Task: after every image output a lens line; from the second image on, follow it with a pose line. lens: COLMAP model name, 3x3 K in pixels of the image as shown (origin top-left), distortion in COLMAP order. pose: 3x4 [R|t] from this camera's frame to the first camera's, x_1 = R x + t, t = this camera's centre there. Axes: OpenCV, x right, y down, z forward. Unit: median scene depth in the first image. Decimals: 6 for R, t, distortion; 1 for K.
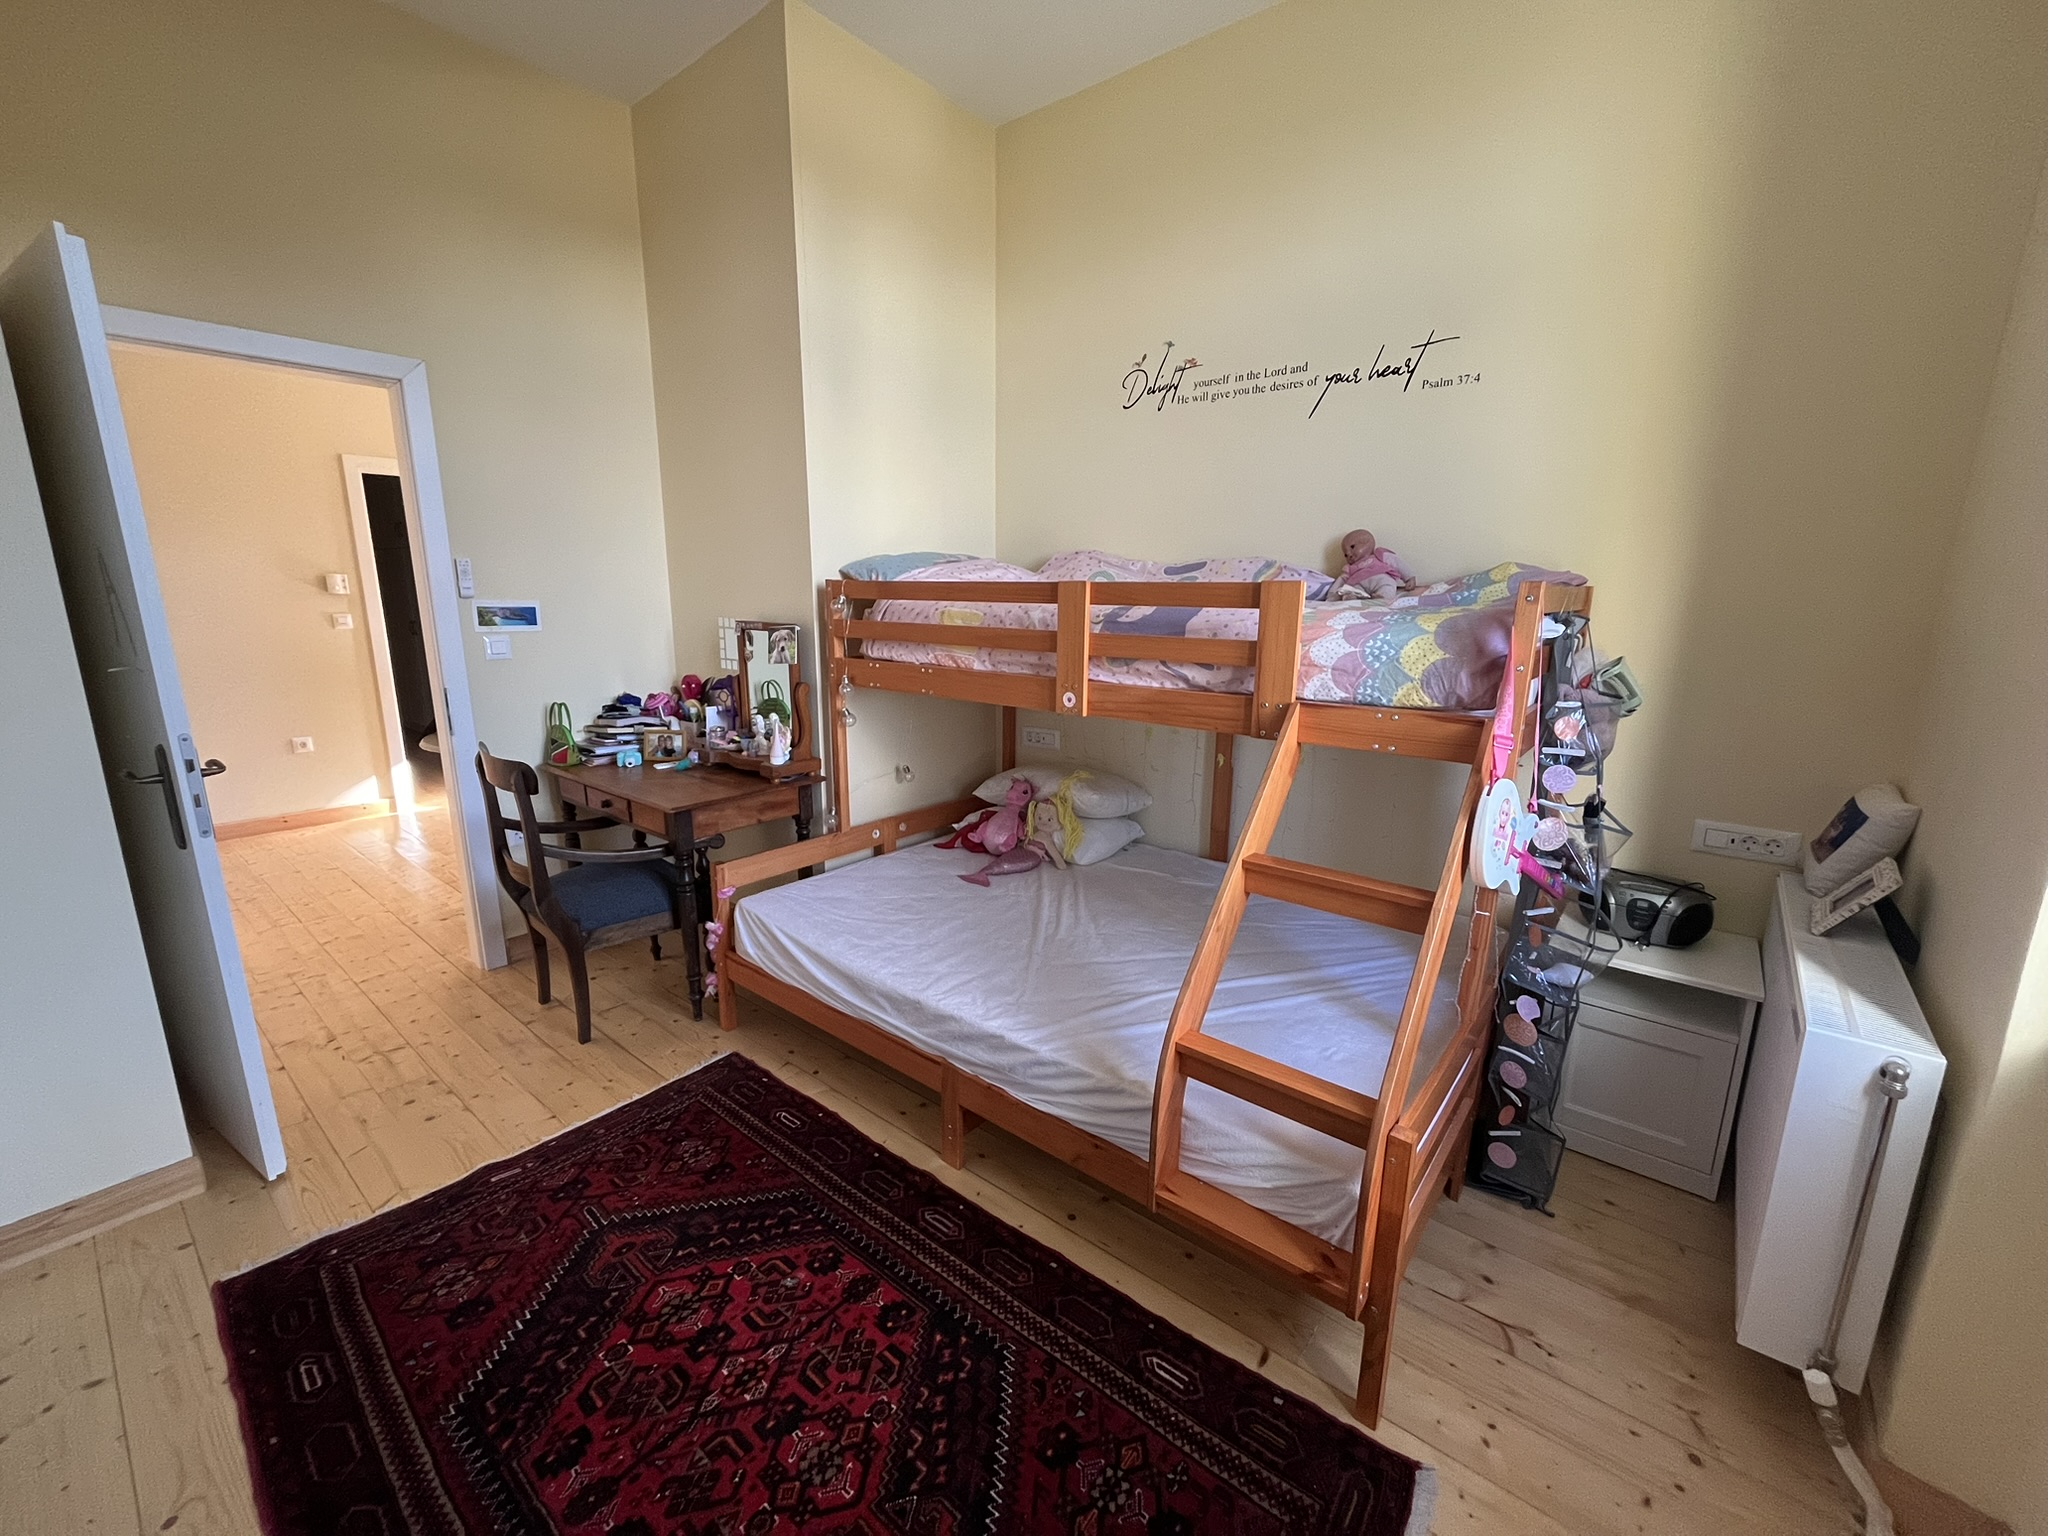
lens RADIAL K [[829.3, 0, 1021.5], [0, 829.3, 766.7], [0, 0, 1]] dist [-0.002994, 0.000134]
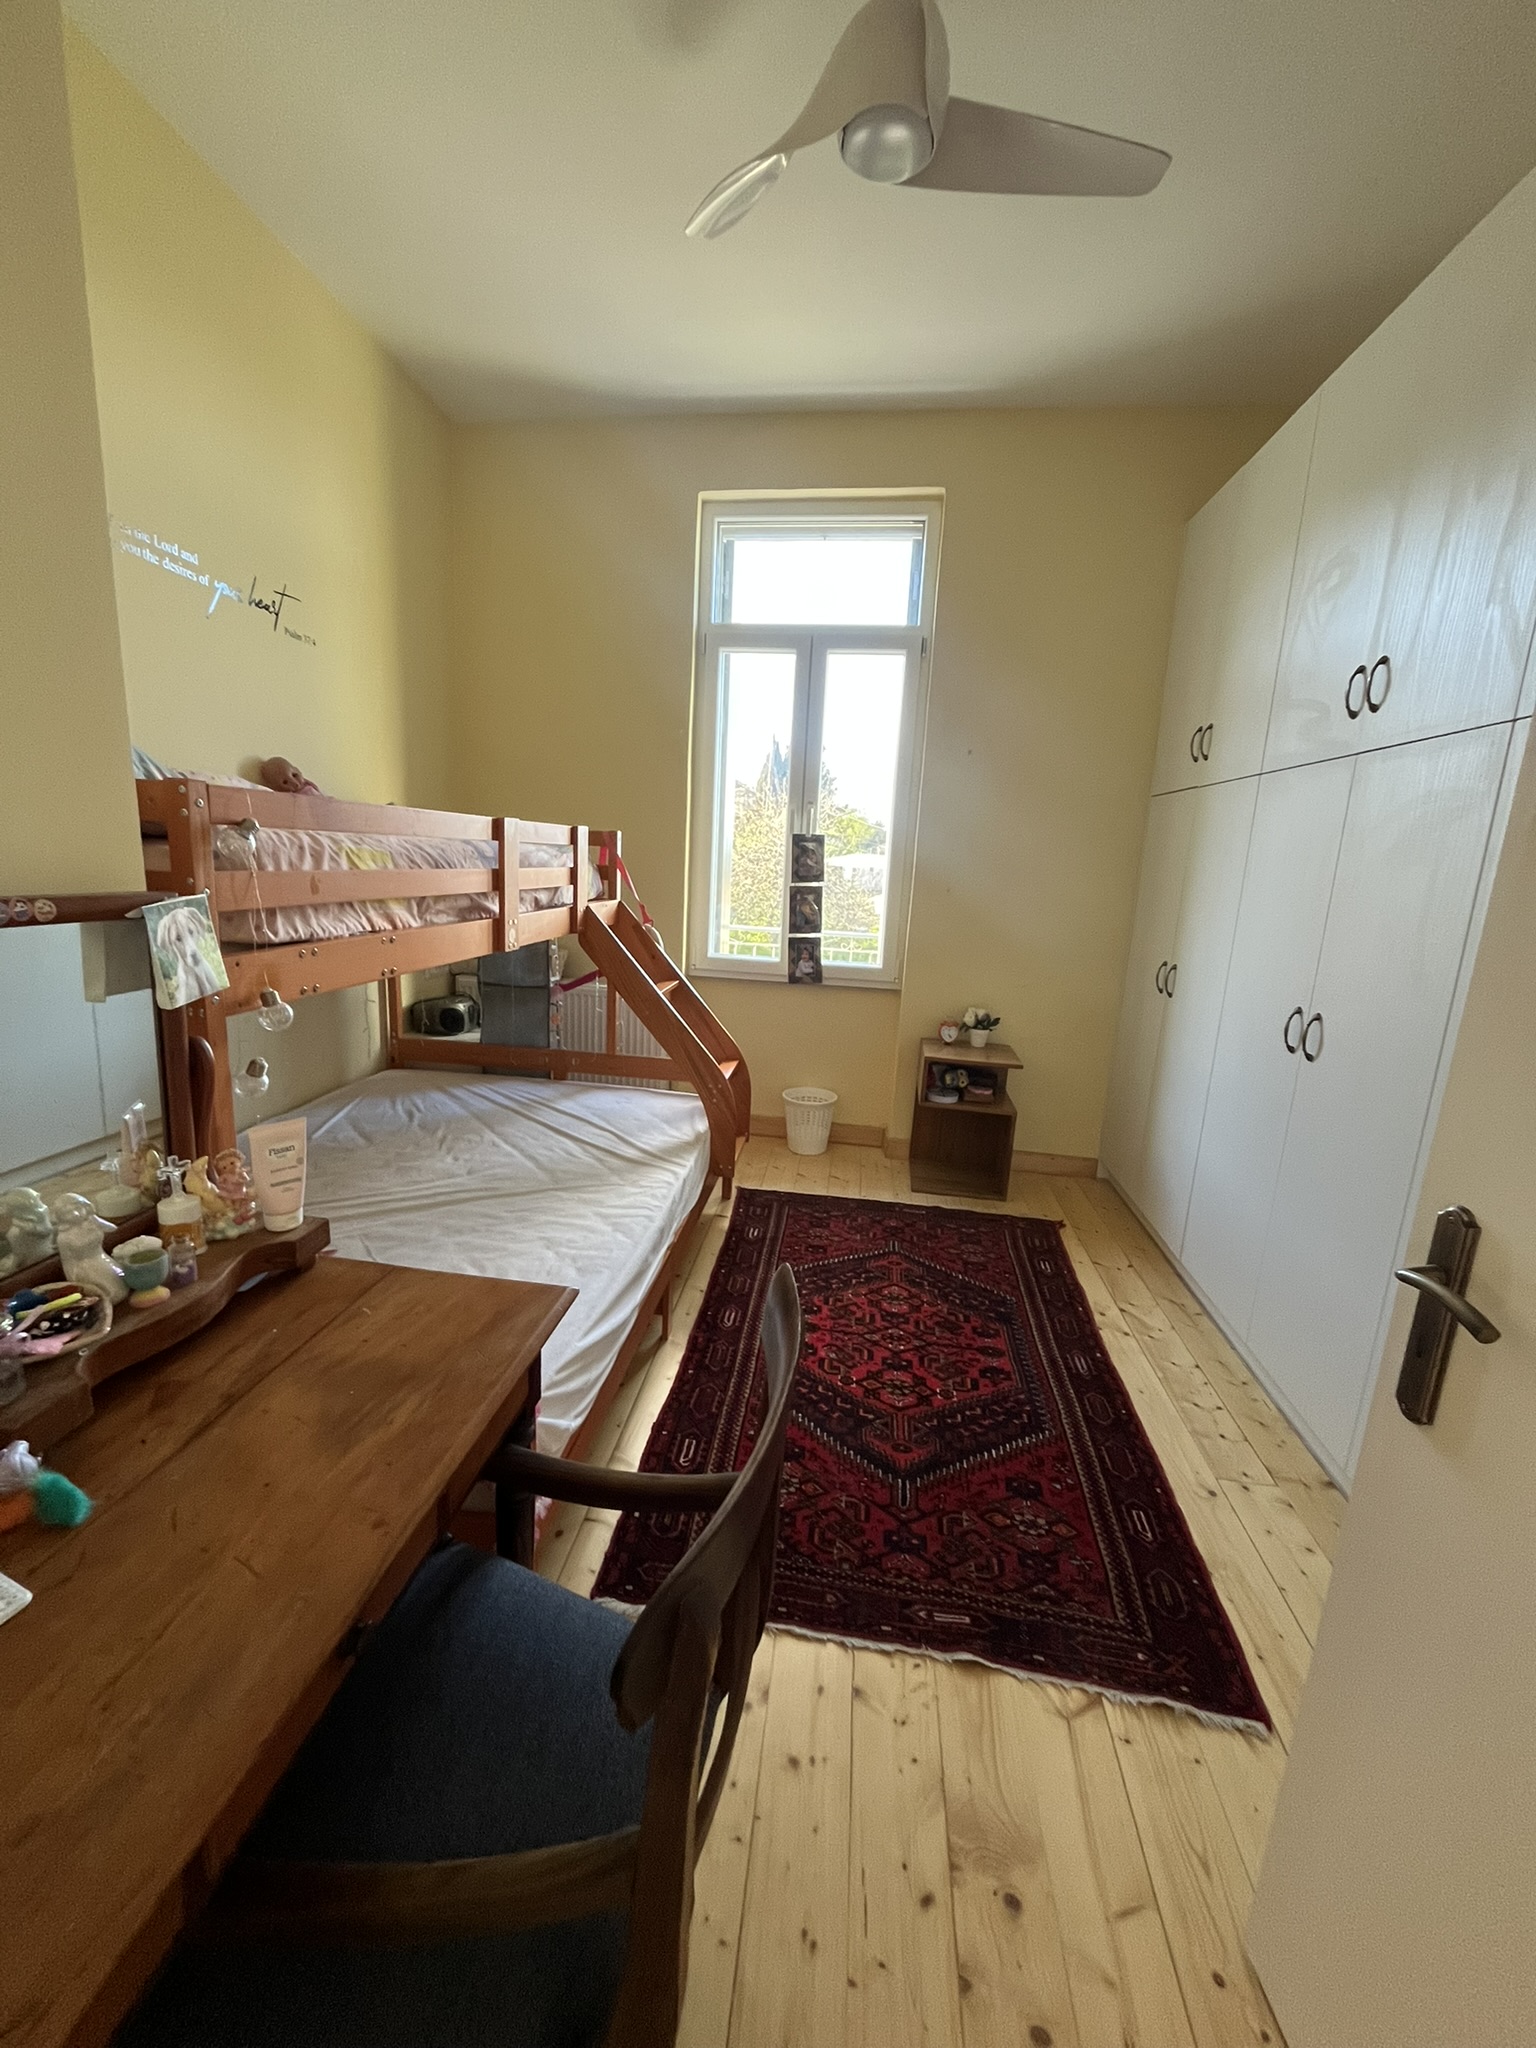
lens RADIAL K [[829.3, 0, 758.0], [0, 829.3, 1020.8], [0, 0, 1]] dist [-0.002994, 0.000134]
pose [[-0.527153, -0.203374, 0.825075, -1.263837], [0.125361, 0.941703, 0.312218, -0.344866], [-0.840473, 0.268019, -0.470926, 1.645321]]
